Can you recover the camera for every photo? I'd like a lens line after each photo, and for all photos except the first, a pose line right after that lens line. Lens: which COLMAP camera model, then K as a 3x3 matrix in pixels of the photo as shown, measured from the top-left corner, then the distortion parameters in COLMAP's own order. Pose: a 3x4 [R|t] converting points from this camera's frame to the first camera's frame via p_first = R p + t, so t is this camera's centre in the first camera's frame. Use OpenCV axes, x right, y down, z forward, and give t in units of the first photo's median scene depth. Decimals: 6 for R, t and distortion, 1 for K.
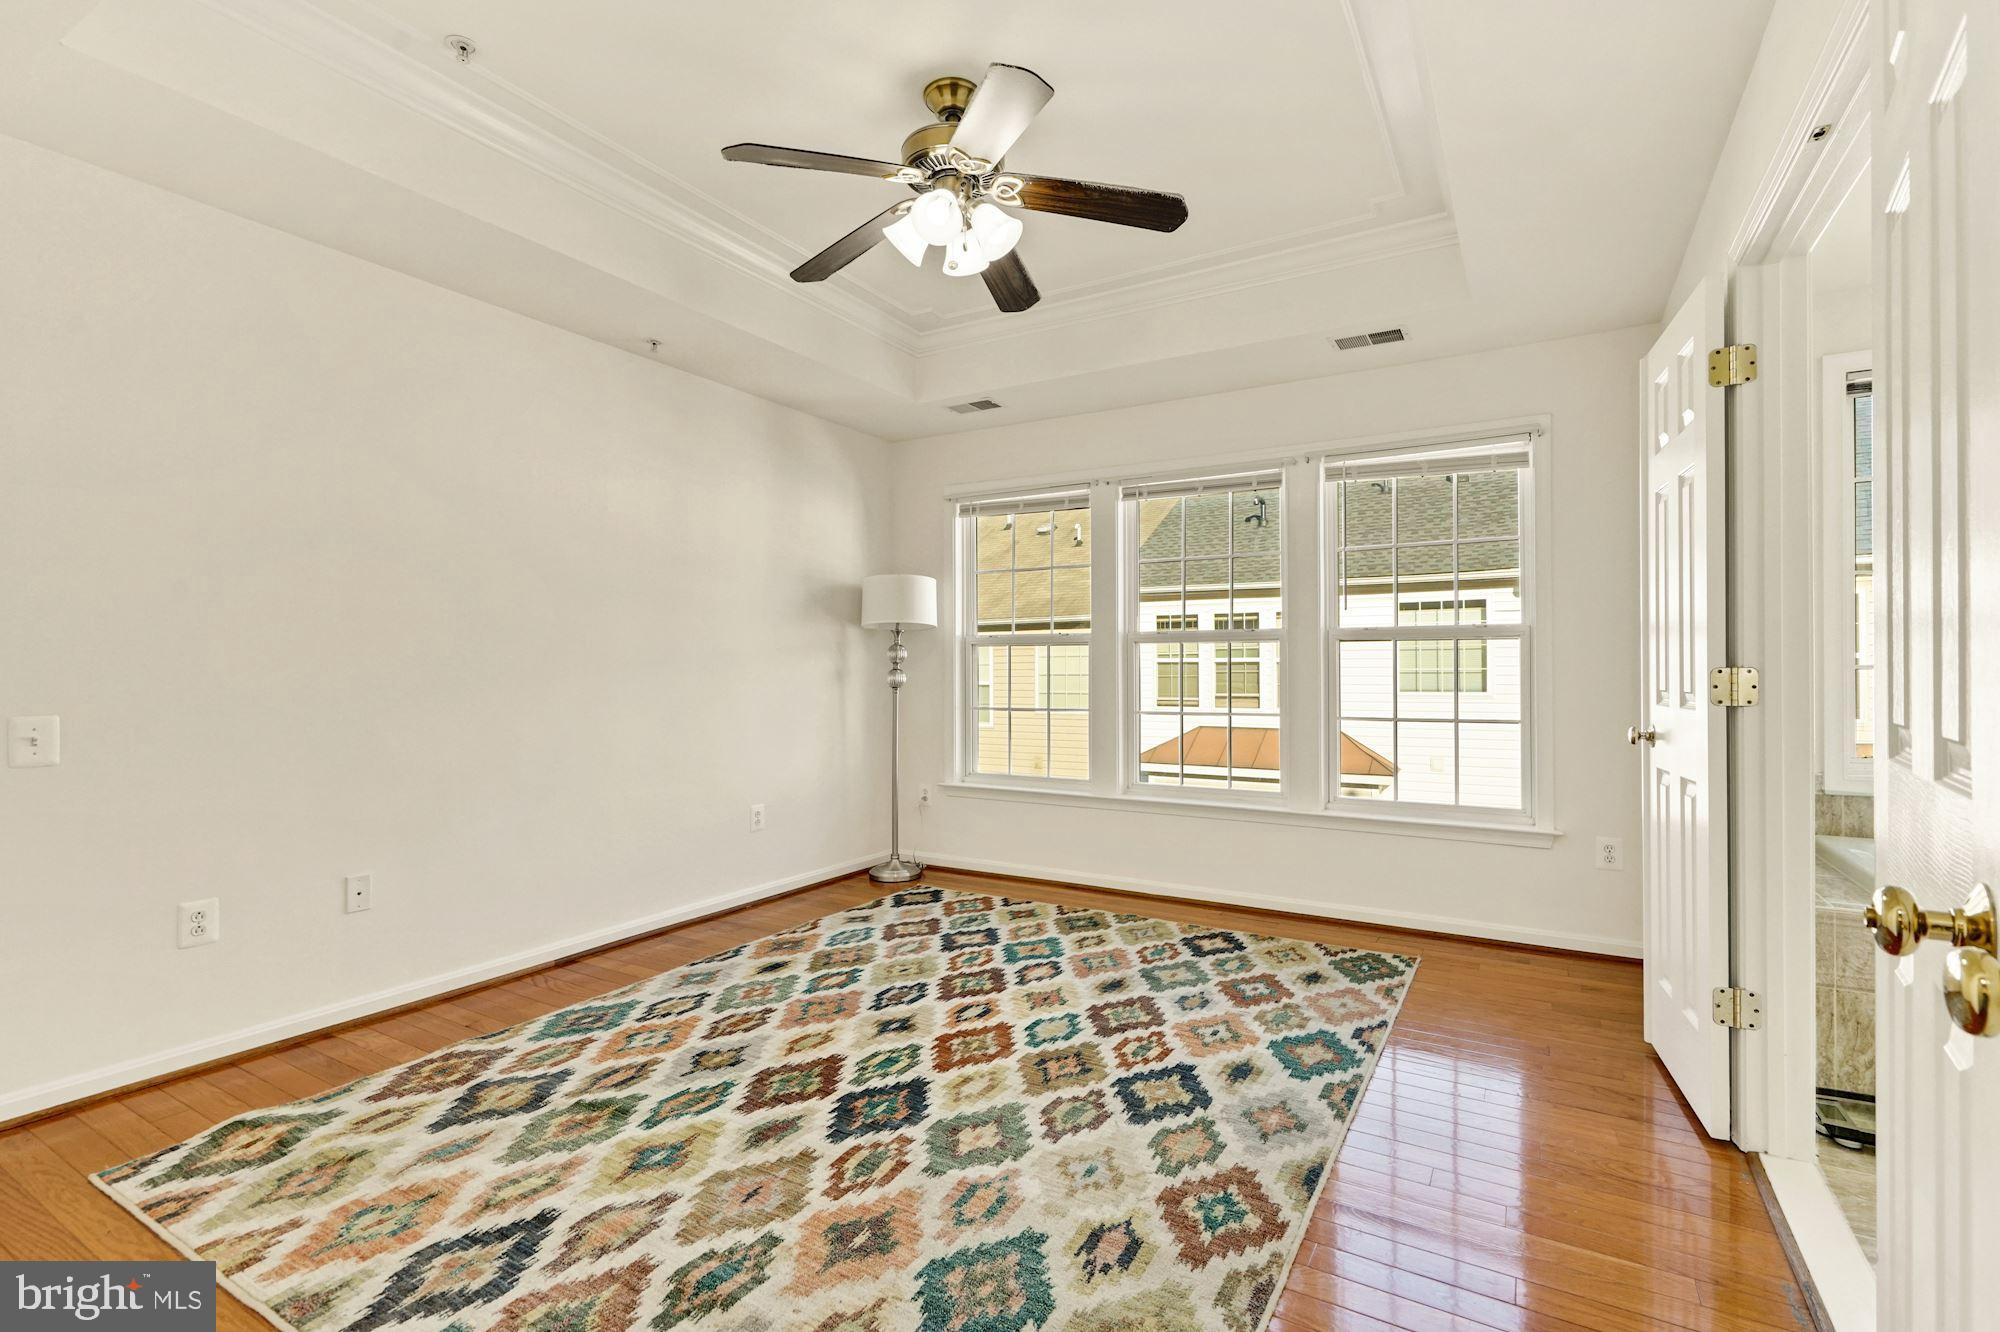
lens RADIAL K [[902.5, 0, 1004.6], [0, 902.5, 670.3], [0, 0, 1]] dist [-0.004828, 0.002965]
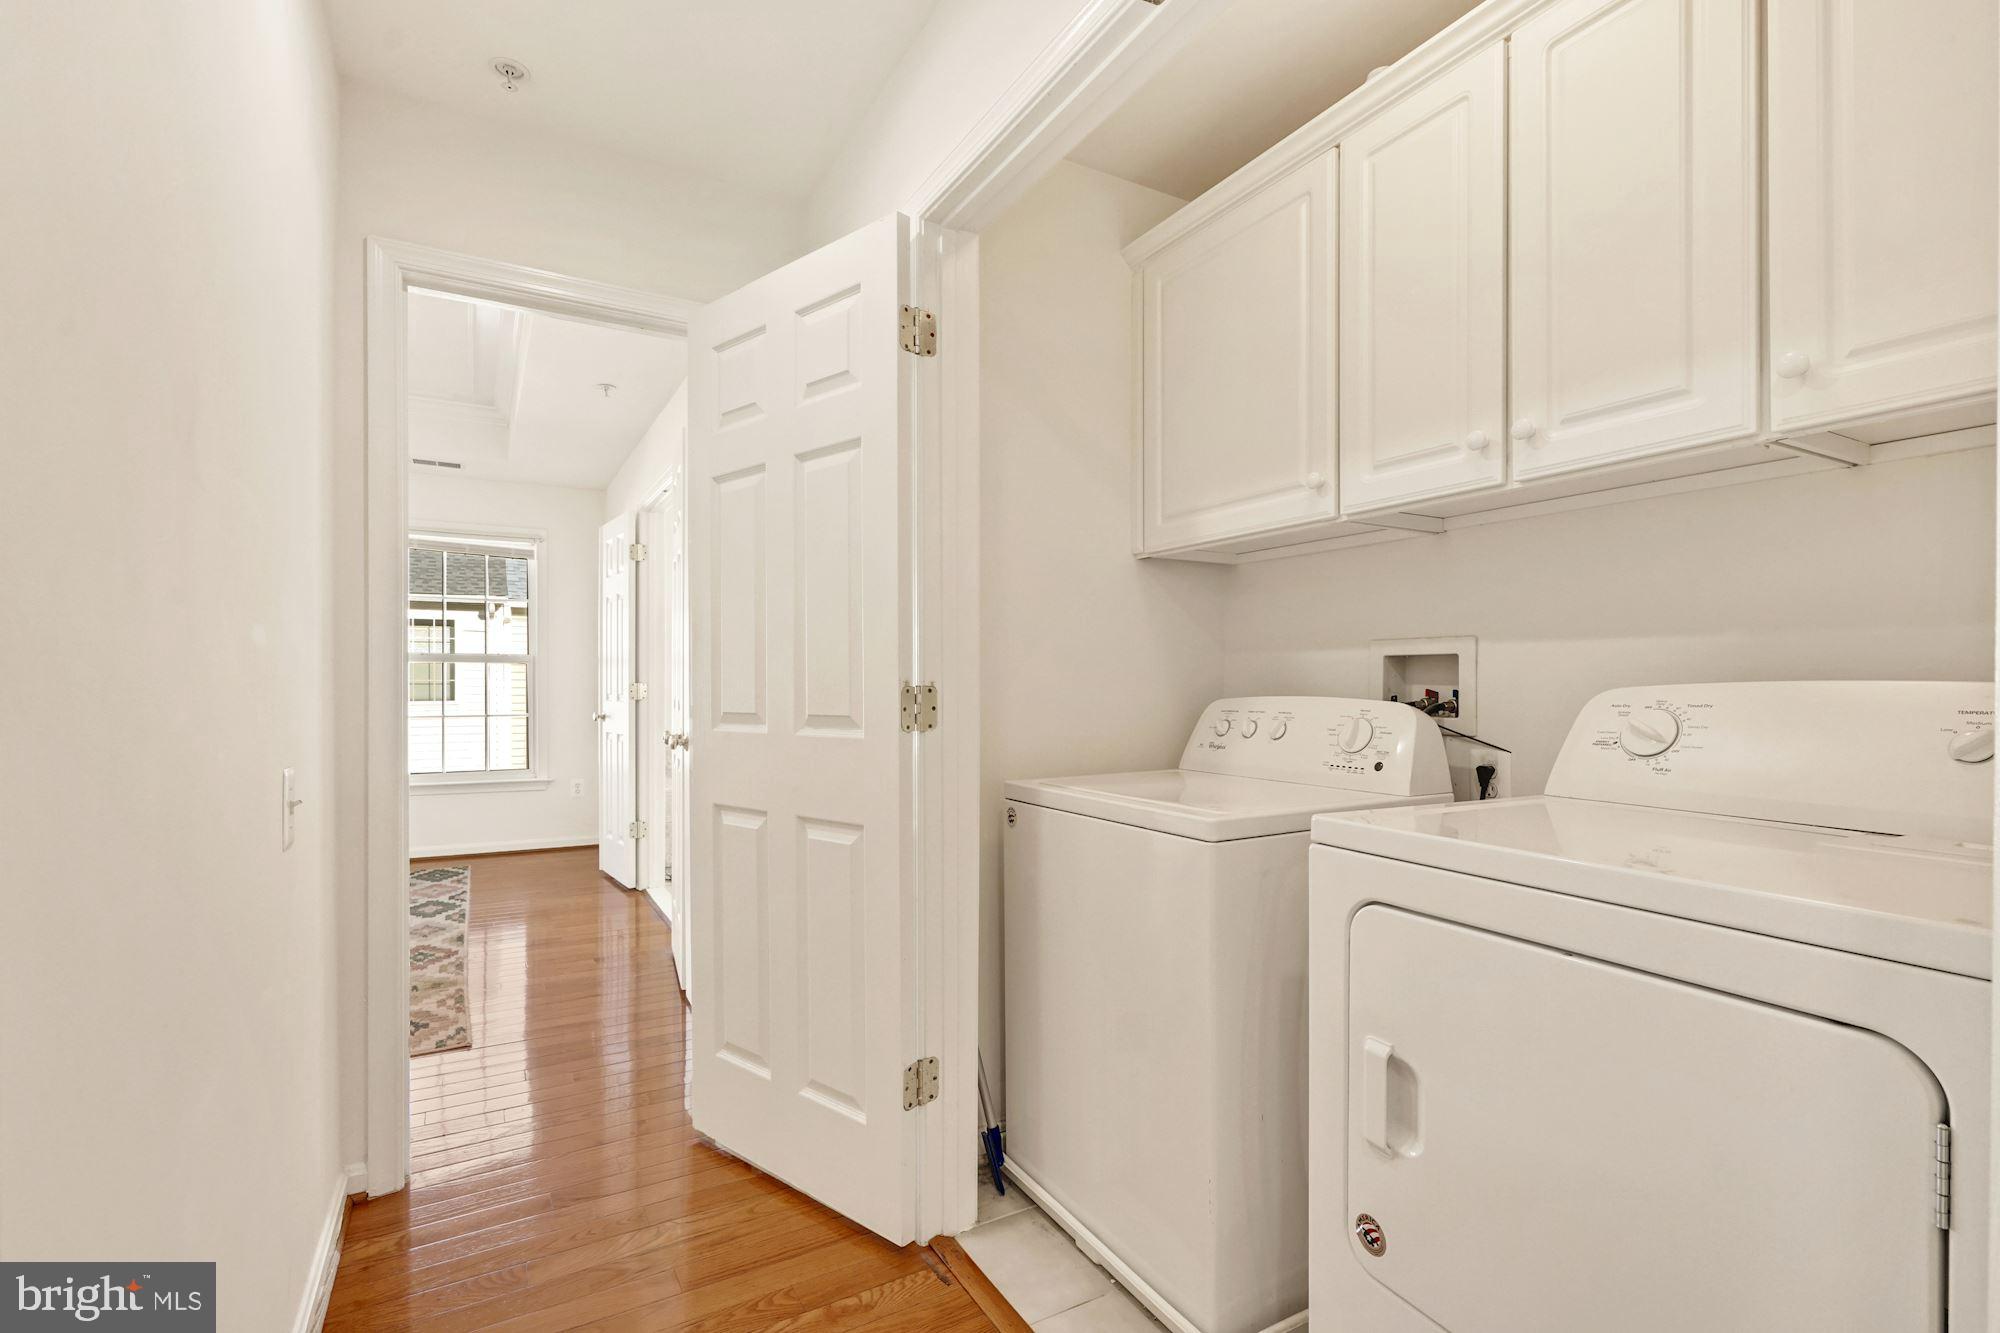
lens RADIAL K [[902.5, 0, 996.7], [0, 902.5, 677.8], [0, 0, 1]] dist [-0.004828, 0.002965]
pose [[0.487272, 0.006894, 0.873223, -0.596216], [-0.003682, 0.999976, -0.005839, -0.004420], [-0.873242, -0.000370, 0.487286, -0.727302]]
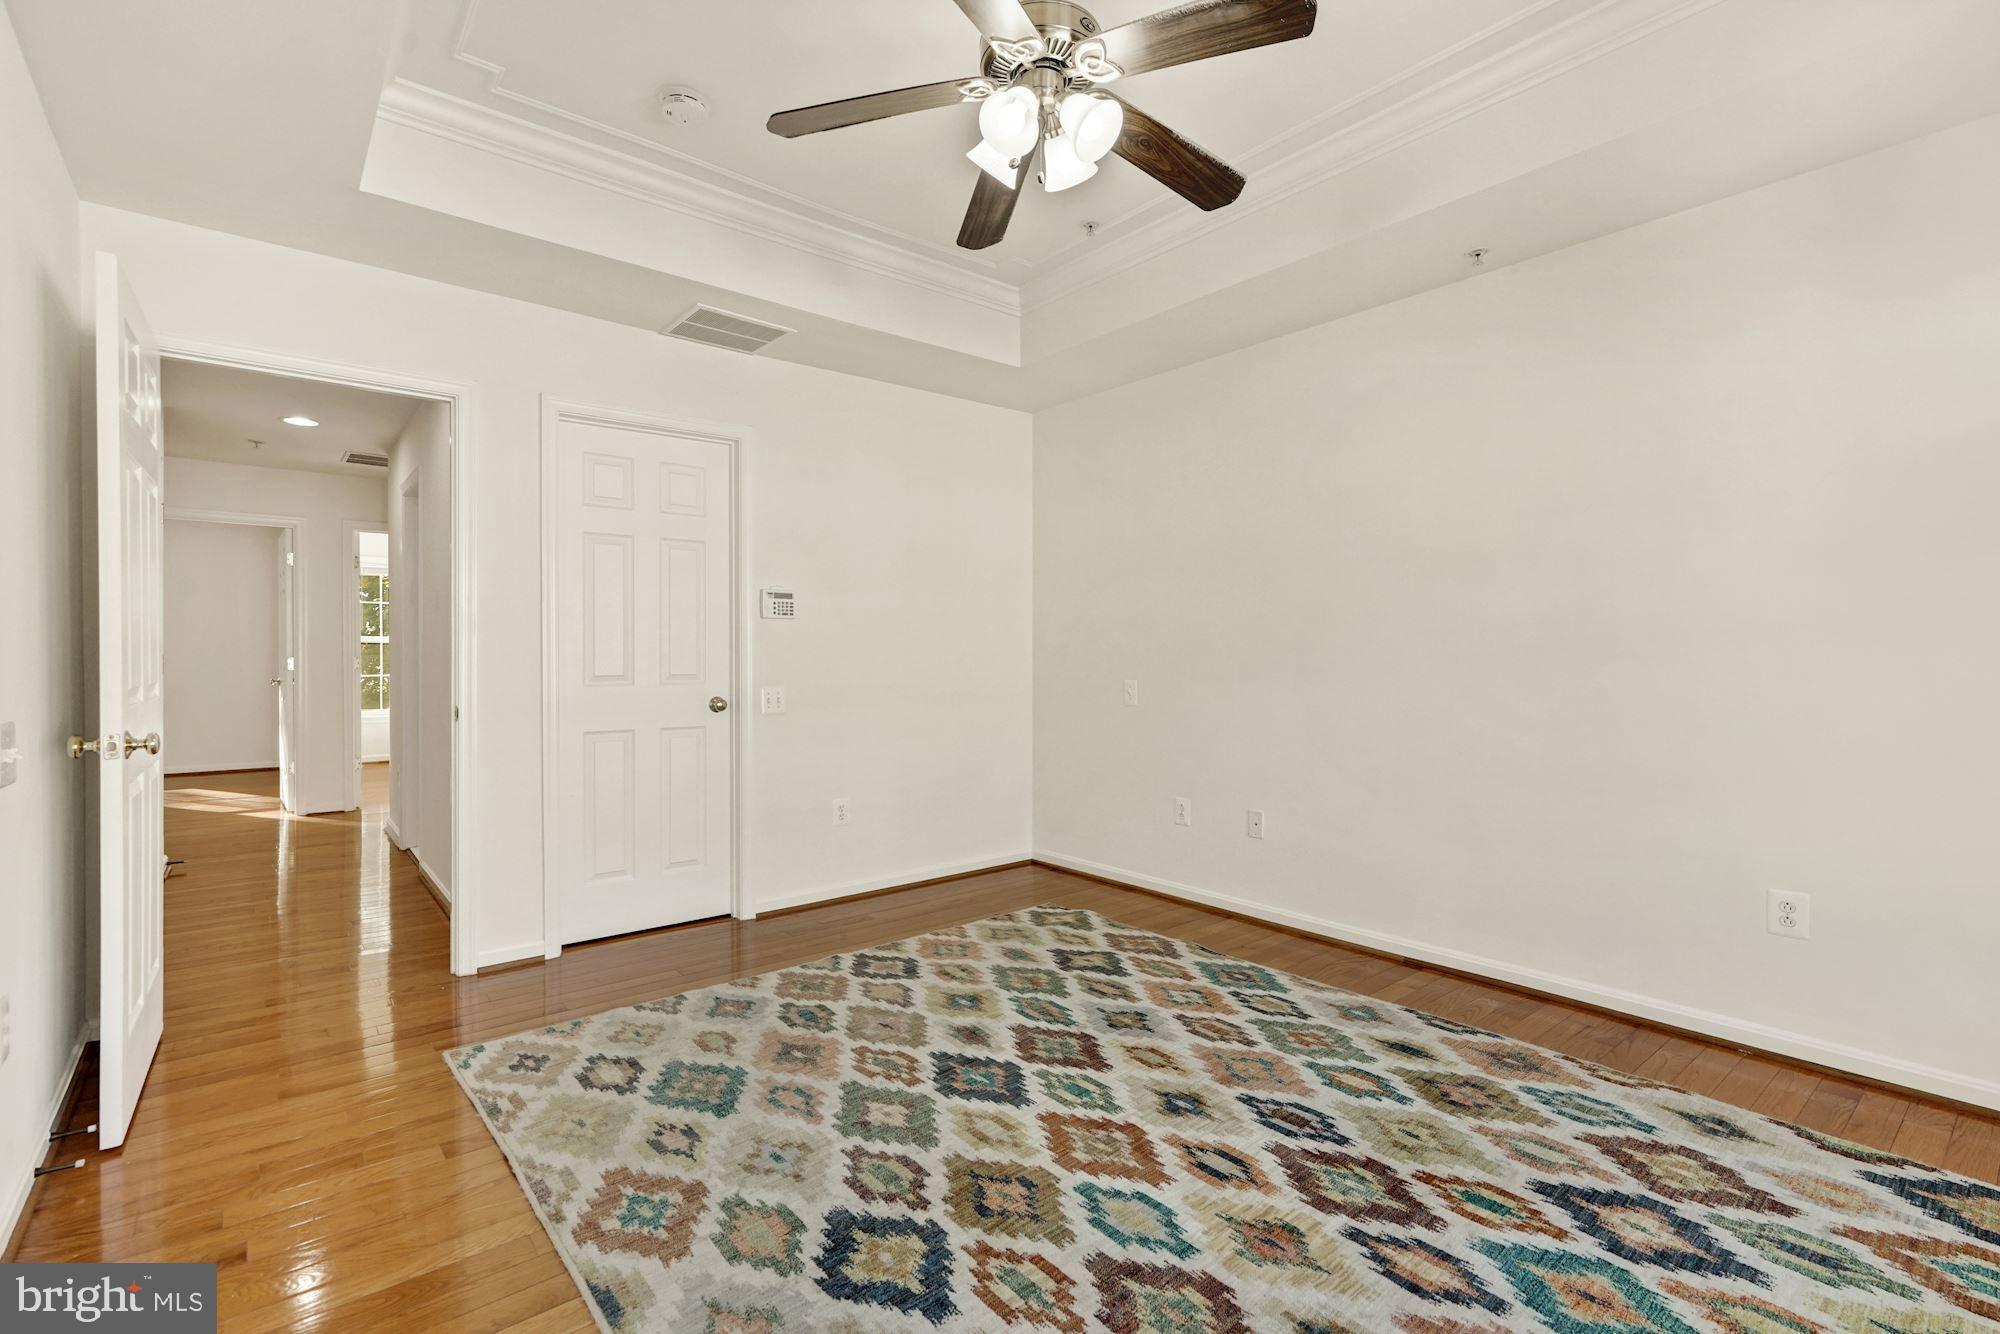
lens RADIAL K [[902.5, 0, 1006.4], [0, 902.5, 664.4], [0, 0, 1]] dist [-0.004828, 0.002965]
pose [[-0.319347, 0.010426, -0.947580, 0.703478], [-0.000187, 0.999939, 0.011066, -0.004308], [0.947638, 0.003711, -0.319326, 1.143023]]
